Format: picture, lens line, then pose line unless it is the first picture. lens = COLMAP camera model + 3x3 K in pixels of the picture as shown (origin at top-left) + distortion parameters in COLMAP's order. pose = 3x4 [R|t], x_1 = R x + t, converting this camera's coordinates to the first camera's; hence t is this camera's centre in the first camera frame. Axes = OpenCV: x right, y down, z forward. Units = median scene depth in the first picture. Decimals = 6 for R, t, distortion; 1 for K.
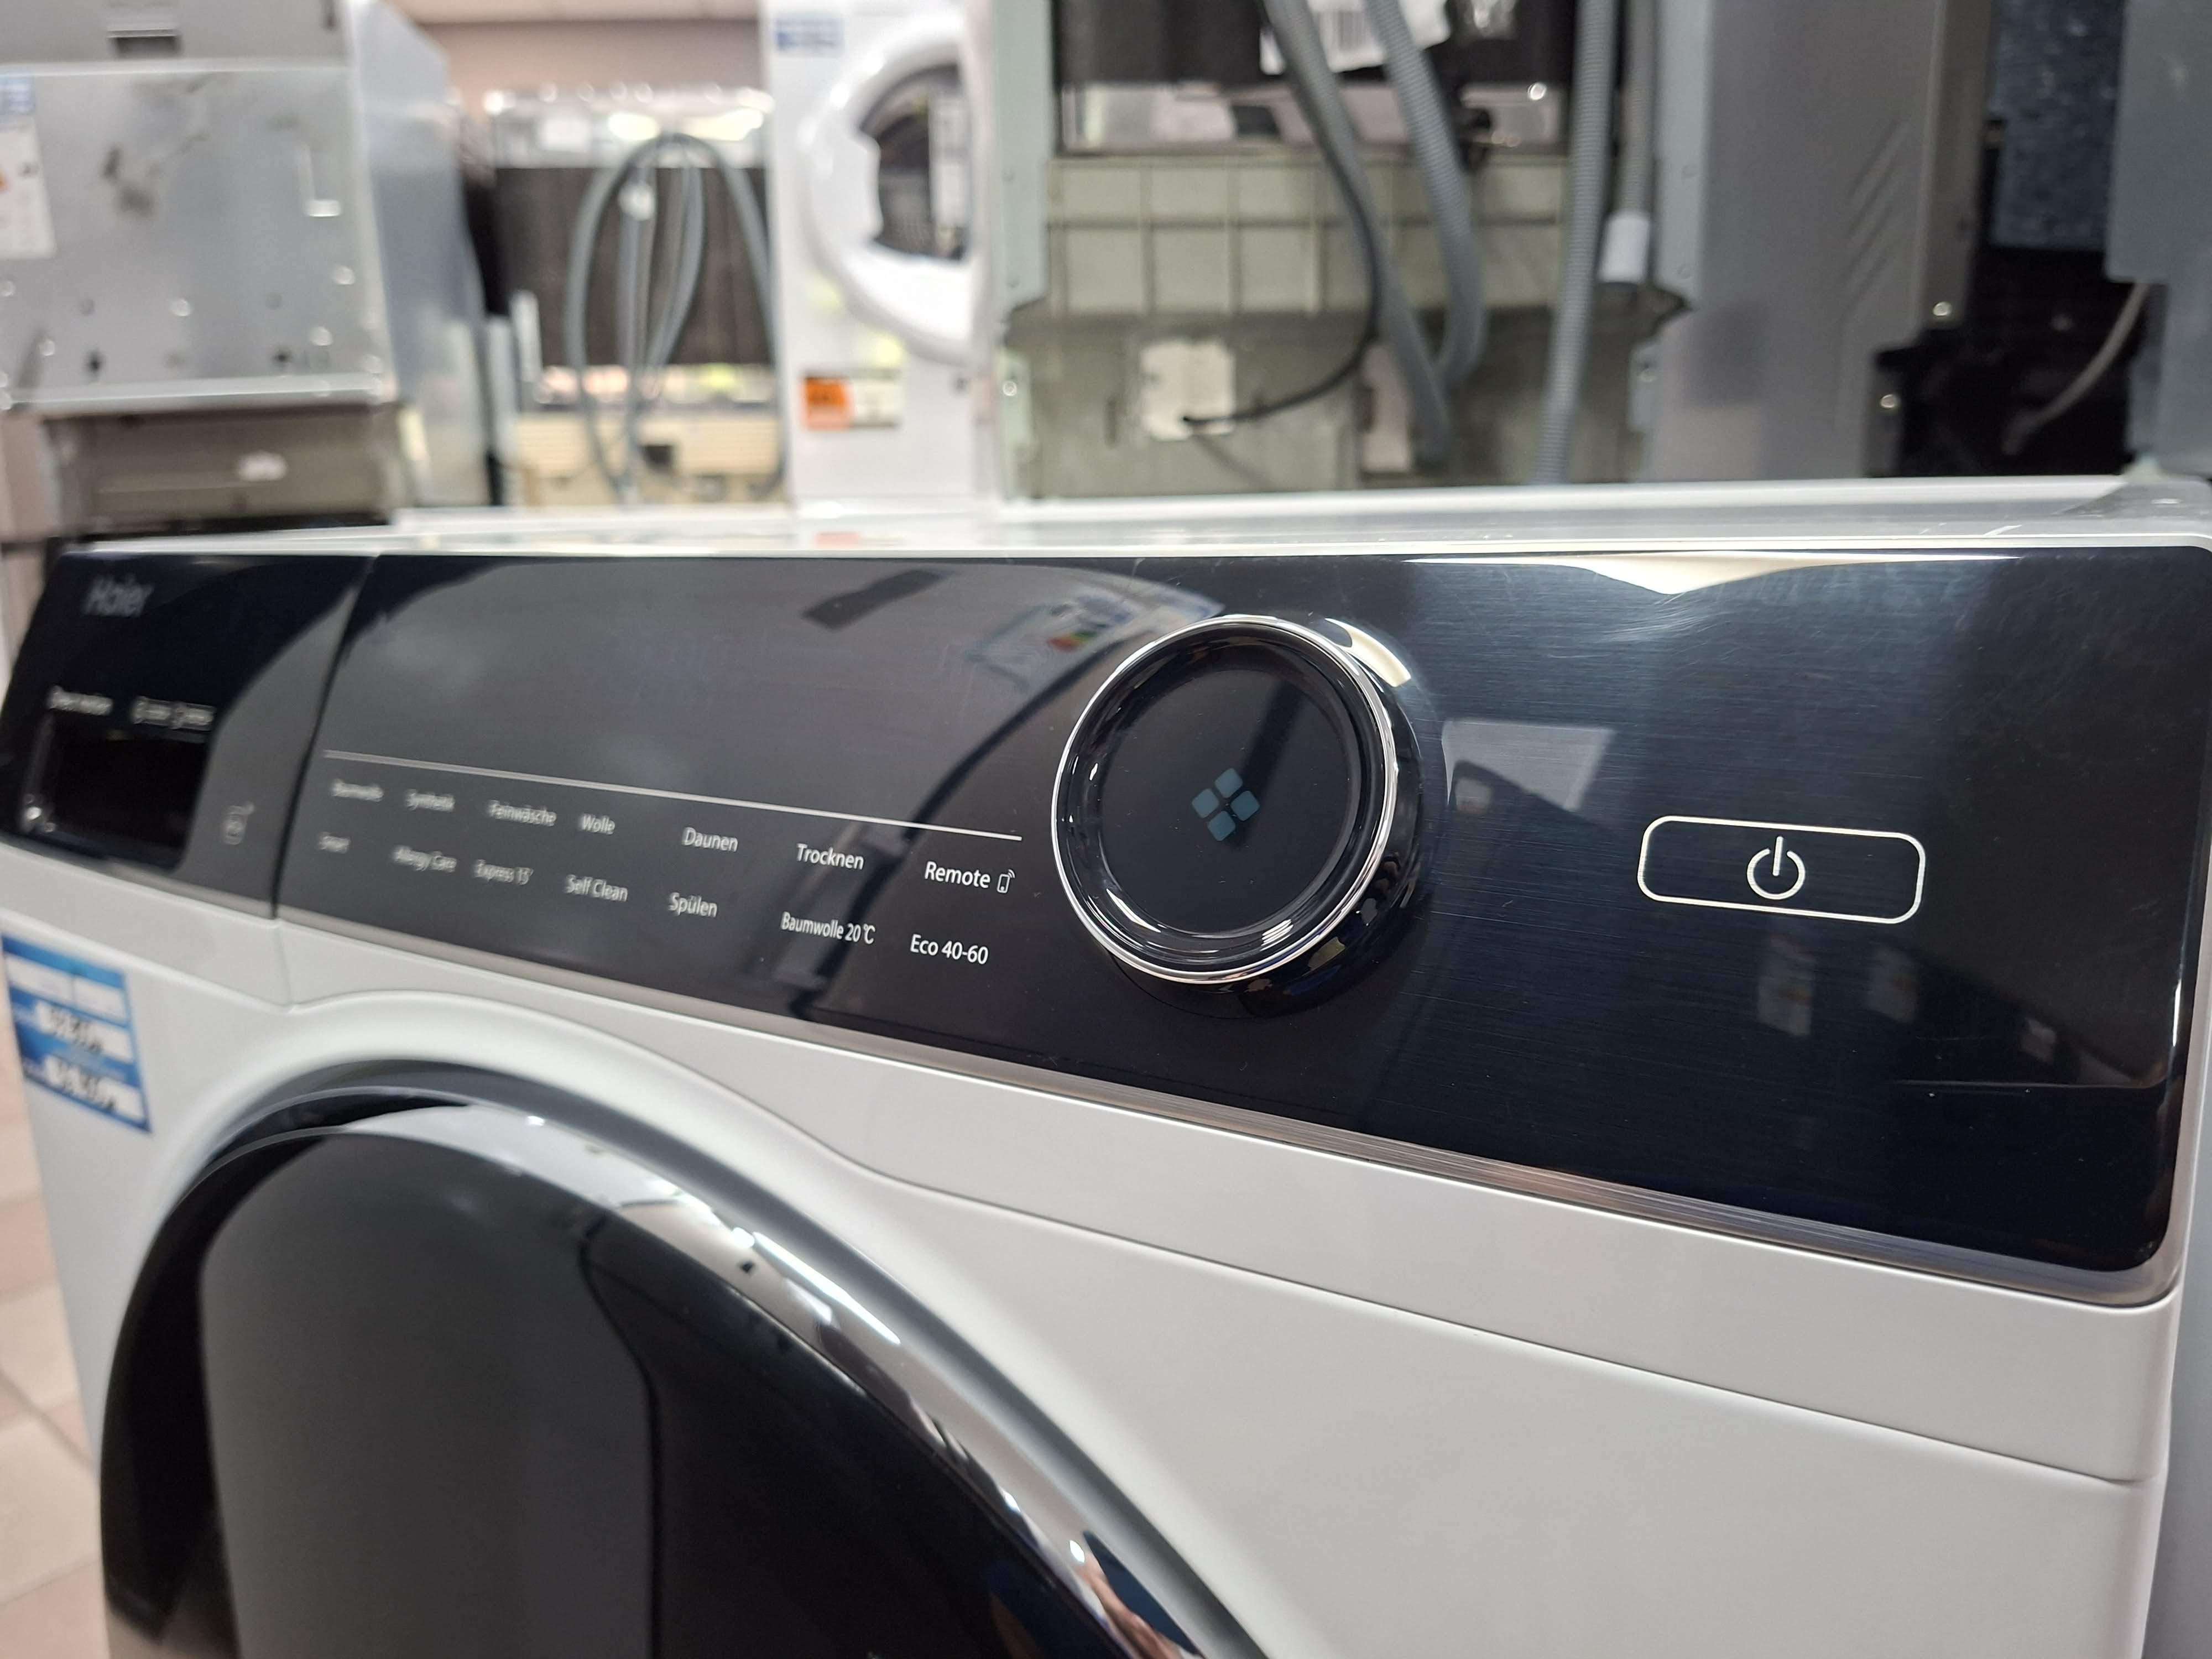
lens RADIAL K [[1533.1, 0, 1105.2], [0, 1533.1, 837.7], [0, 0, 1]] dist [0.041827, -0.052671]
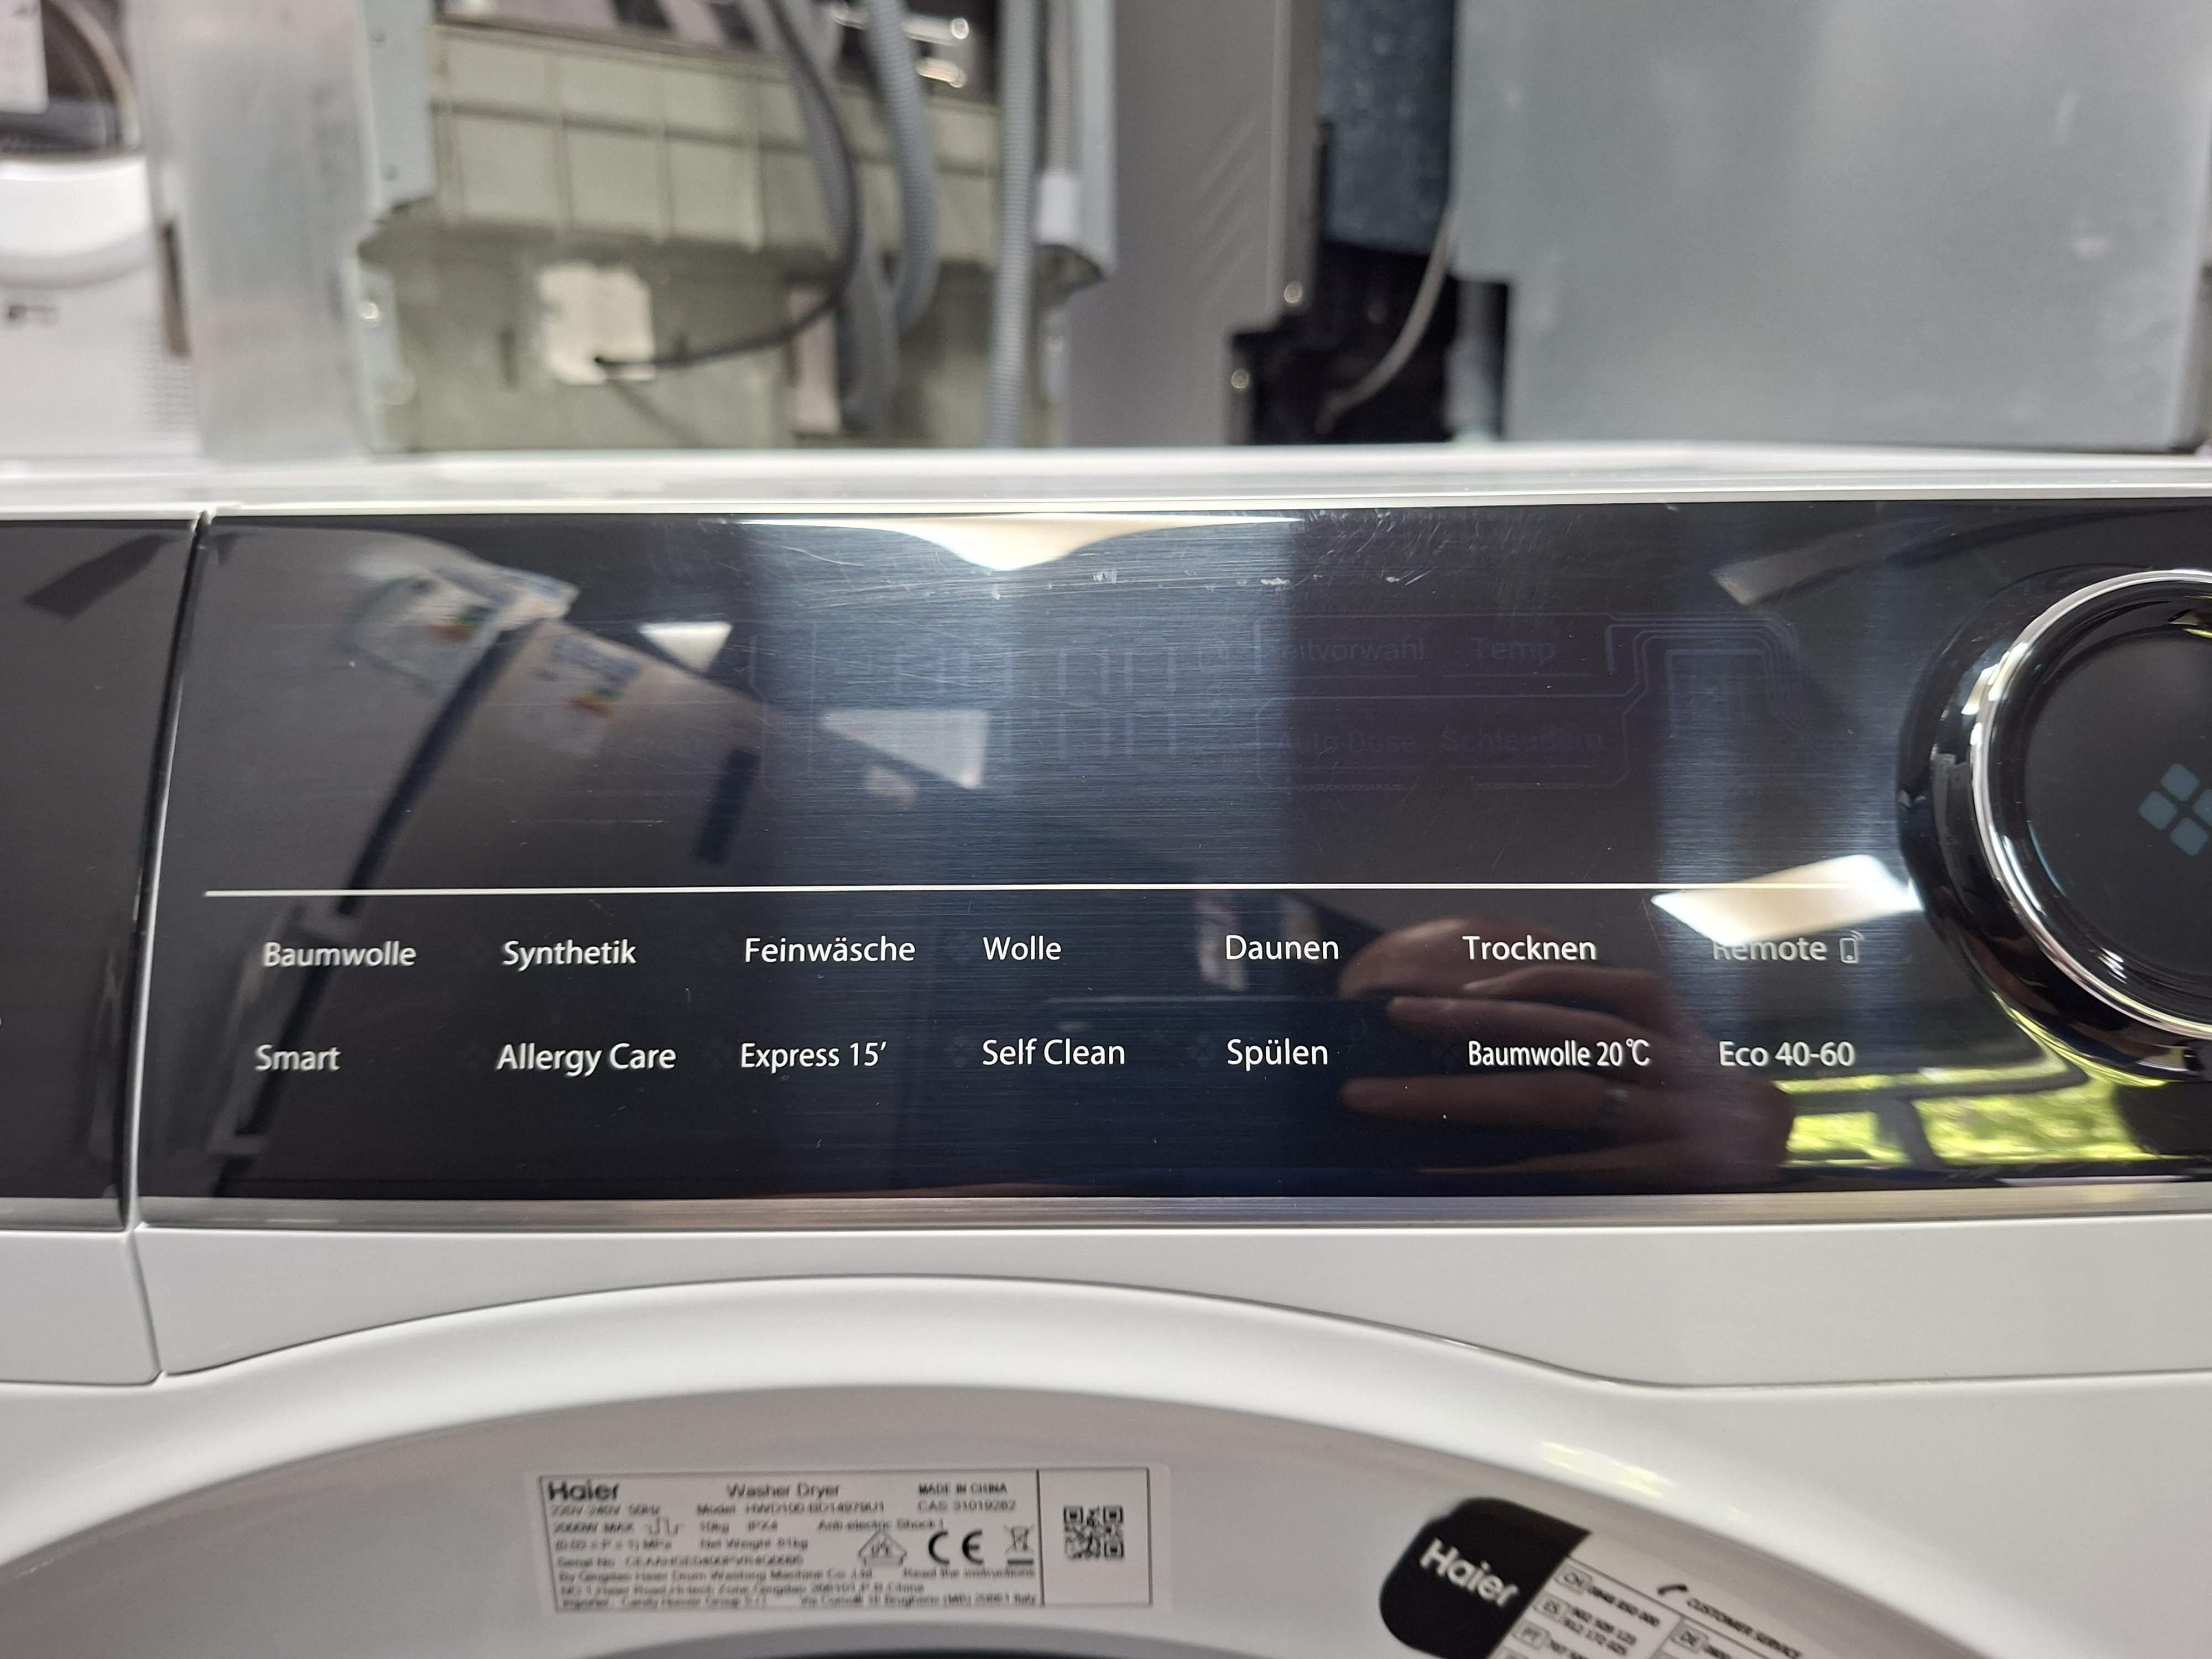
lens RADIAL K [[1533.1, 0, 1102.9], [0, 1533.1, 839.8], [0, 0, 1]] dist [0.041827, -0.052671]
pose [[0.848953, -0.113648, 0.516103, -0.190100], [0.103716, 0.993441, 0.048153, -0.024322], [-0.518190, 0.012648, 0.855172, 0.143158]]
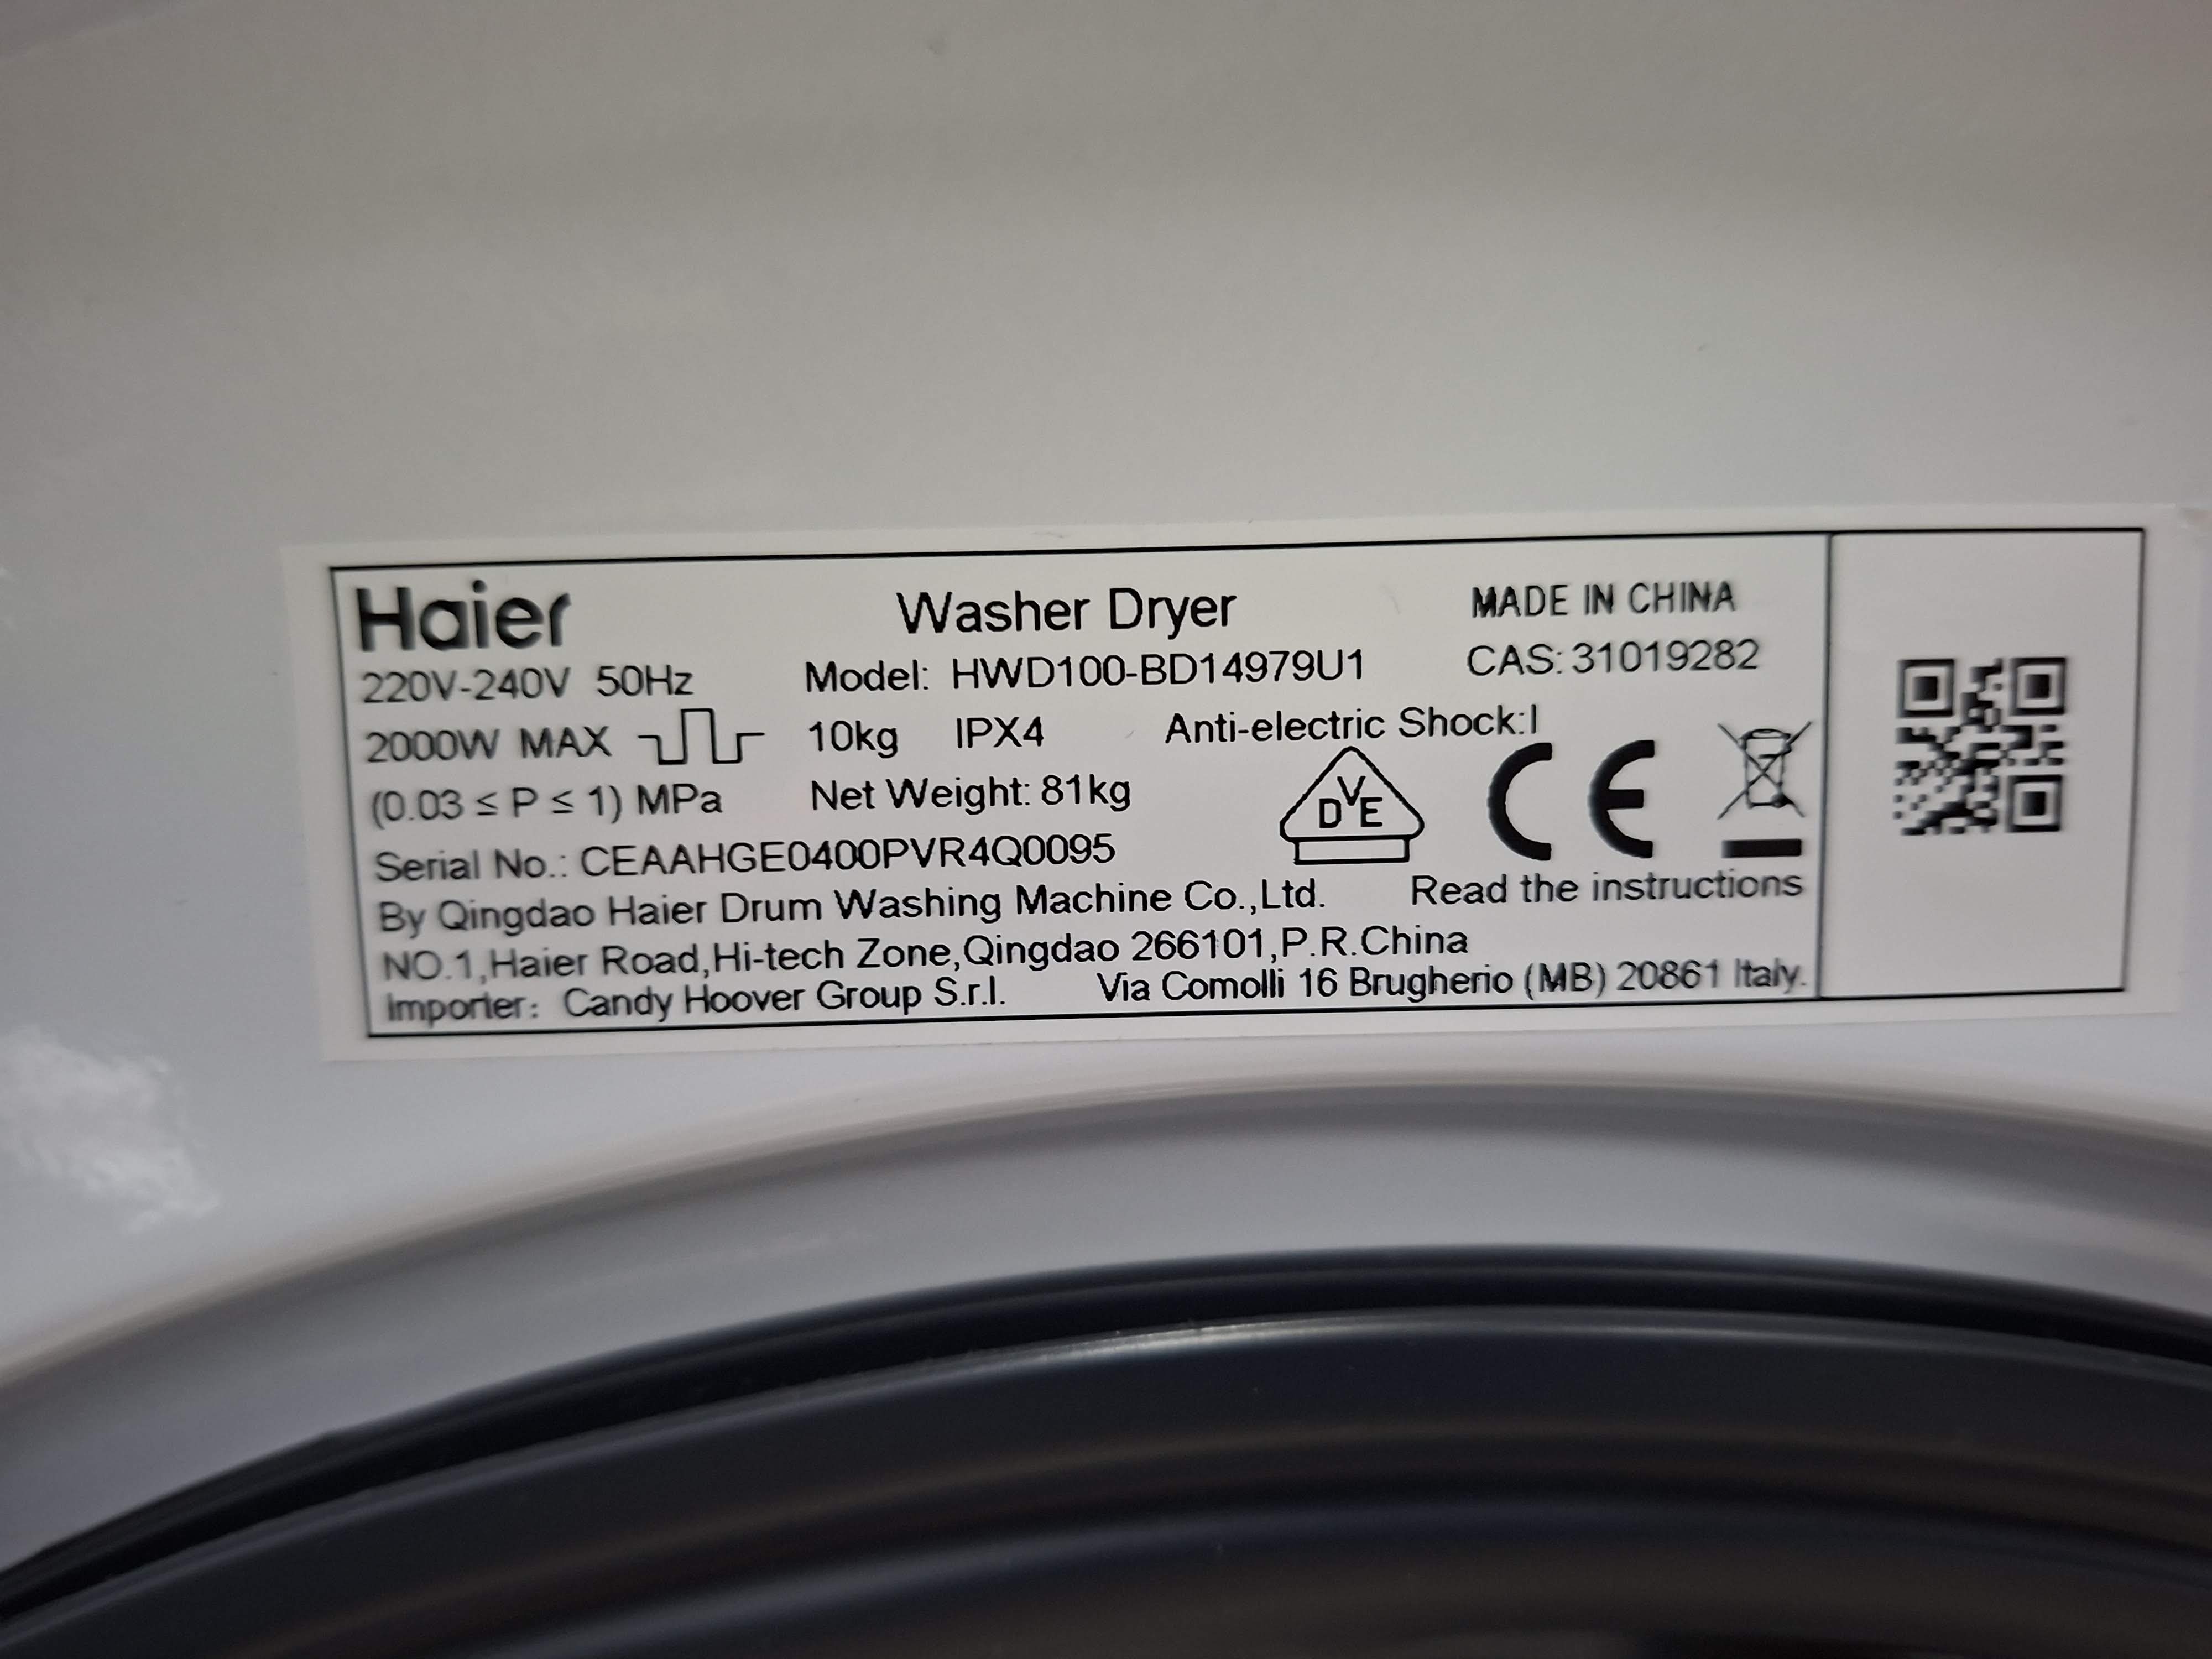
lens RADIAL K [[1533.1, 0, 1093.4], [0, 1533.1, 834.0], [0, 0, 1]] dist [0.041827, -0.052671]
pose [[0.833780, -0.038634, 0.550744, -0.165370], [0.109745, 0.989240, -0.096751, 0.091872], [-0.541080, 0.141110, 0.829048, 0.296707]]
